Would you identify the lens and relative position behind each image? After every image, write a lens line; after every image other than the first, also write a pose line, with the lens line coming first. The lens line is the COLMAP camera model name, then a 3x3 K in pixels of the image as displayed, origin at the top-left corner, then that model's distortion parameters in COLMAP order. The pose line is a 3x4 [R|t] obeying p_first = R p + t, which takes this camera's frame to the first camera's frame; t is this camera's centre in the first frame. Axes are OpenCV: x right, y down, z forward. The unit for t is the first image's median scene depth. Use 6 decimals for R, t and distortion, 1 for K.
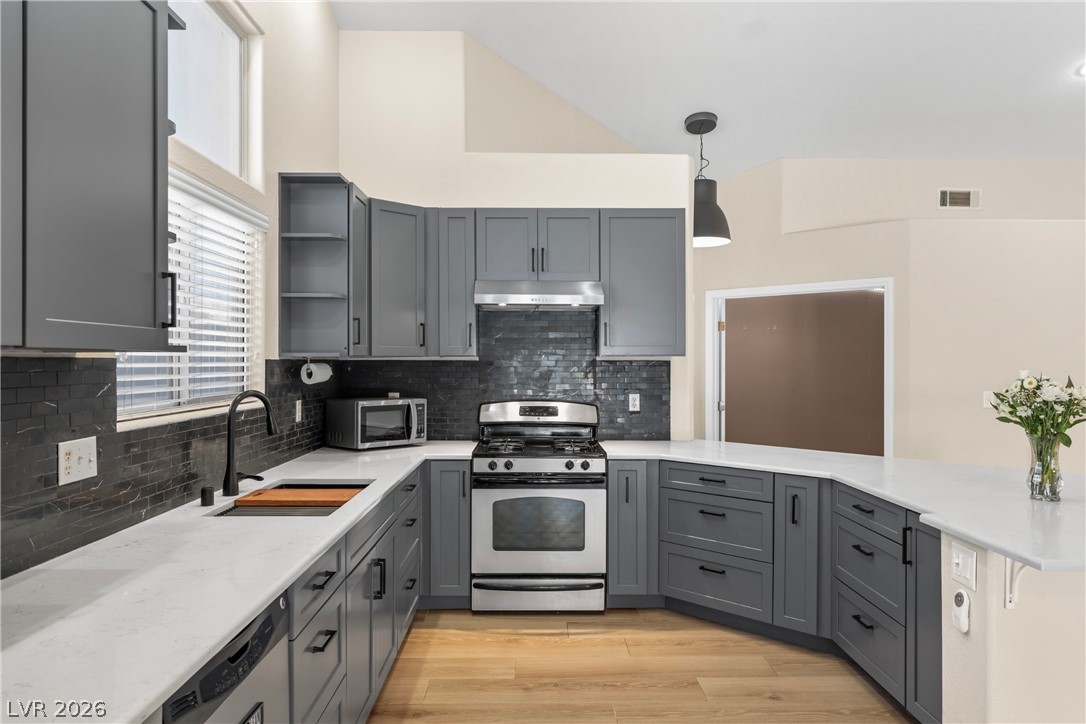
lens RADIAL K [[721.0, 0, 543.0], [0, 721.0, 362.0], [0, 0, 1]] dist [-0.000463, -0.000647]
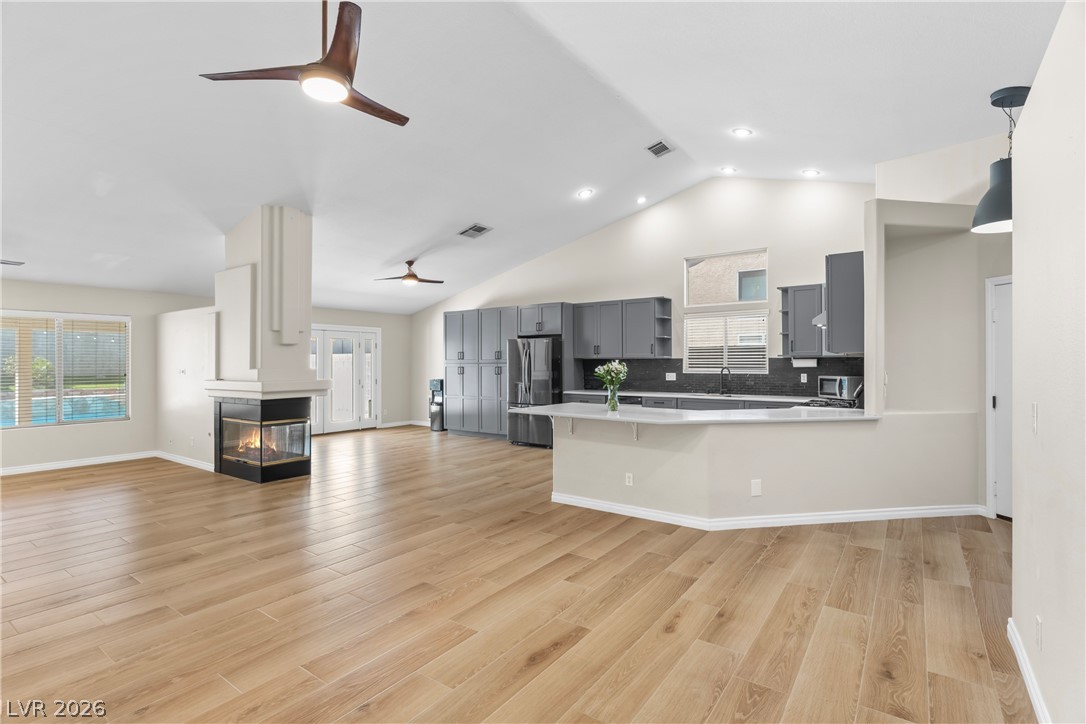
lens RADIAL K [[523.1, 0, 544.7], [0, 523.1, 360.2], [0, 0, 1]] dist [-0.001386, 0.000170]
pose [[-0.594419, -0.004935, -0.804140, 1.537112], [0.000256, 0.999980, -0.006326, 0.015633], [0.804155, -0.003966, -0.594406, 1.257713]]
